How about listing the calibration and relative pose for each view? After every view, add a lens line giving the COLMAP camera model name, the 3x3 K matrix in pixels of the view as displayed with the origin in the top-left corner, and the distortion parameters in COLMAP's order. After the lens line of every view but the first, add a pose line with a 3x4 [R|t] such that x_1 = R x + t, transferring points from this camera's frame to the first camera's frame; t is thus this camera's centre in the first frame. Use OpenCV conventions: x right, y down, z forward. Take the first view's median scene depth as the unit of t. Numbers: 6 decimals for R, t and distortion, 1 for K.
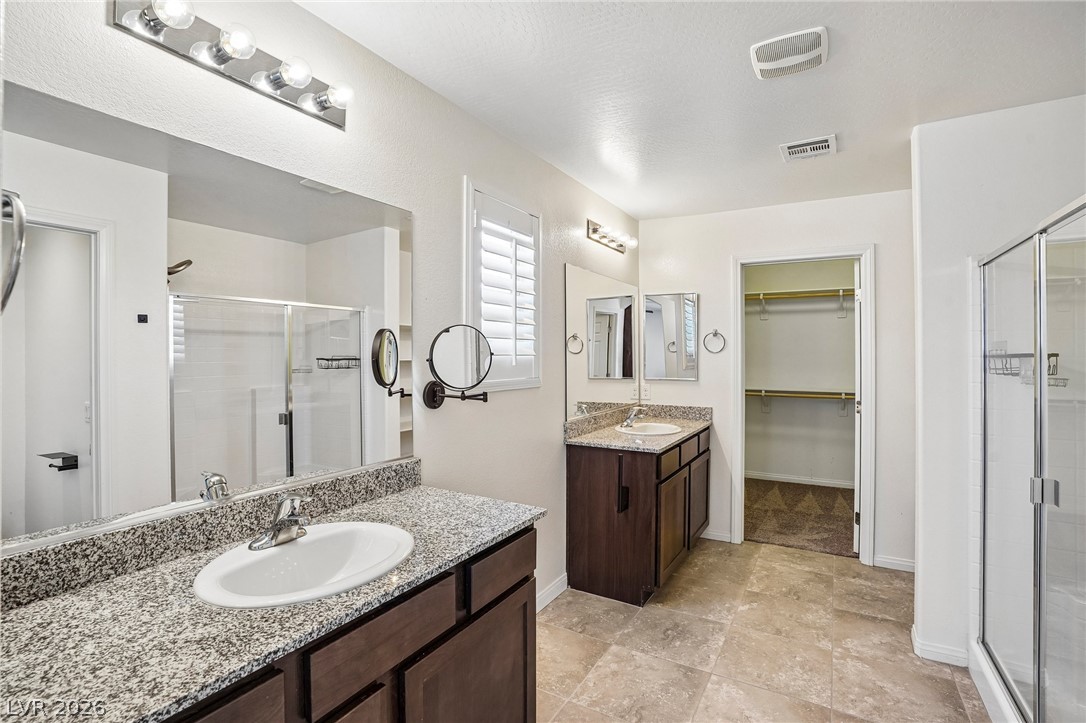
lens RADIAL K [[498.0, 0, 542.0], [0, 498.0, 358.9], [0, 0, 1]] dist [-0.069739, 0.024520]
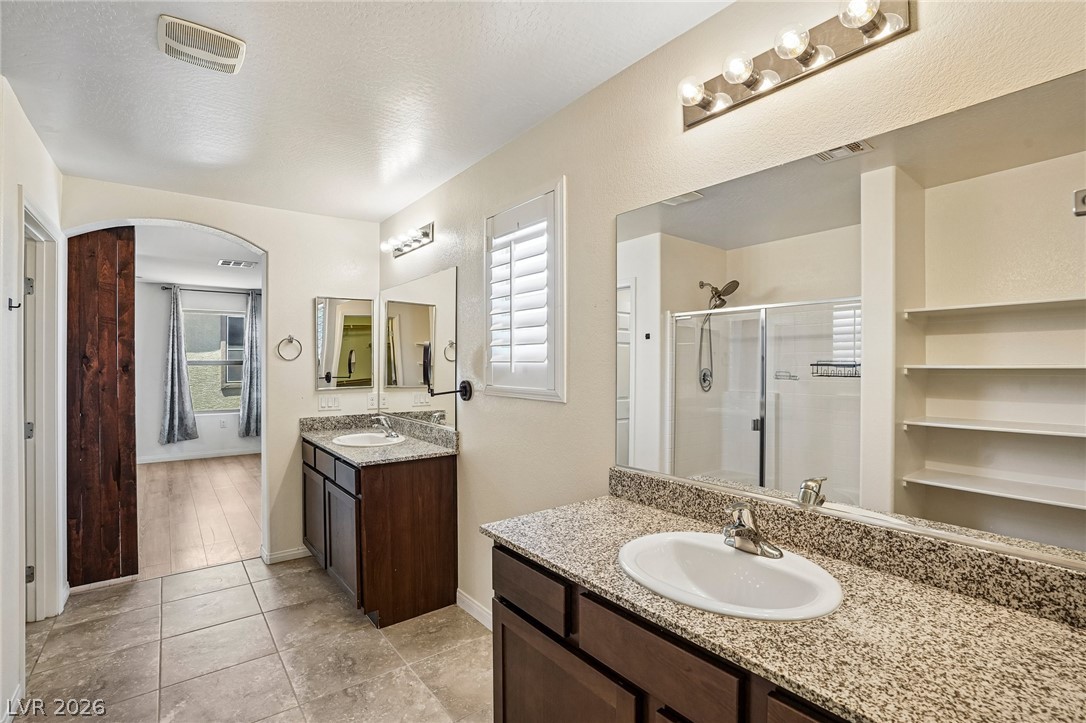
lens RADIAL K [[533.5, 0, 537.9], [0, 533.5, 340.2], [0, 0, 1]] dist [-0.072959, 0.000431]
pose [[-0.396272, -0.036445, -0.917410, 0.770257], [-0.001602, 0.999238, -0.039004, -0.007518], [0.918132, -0.013986, -0.396028, 1.288347]]
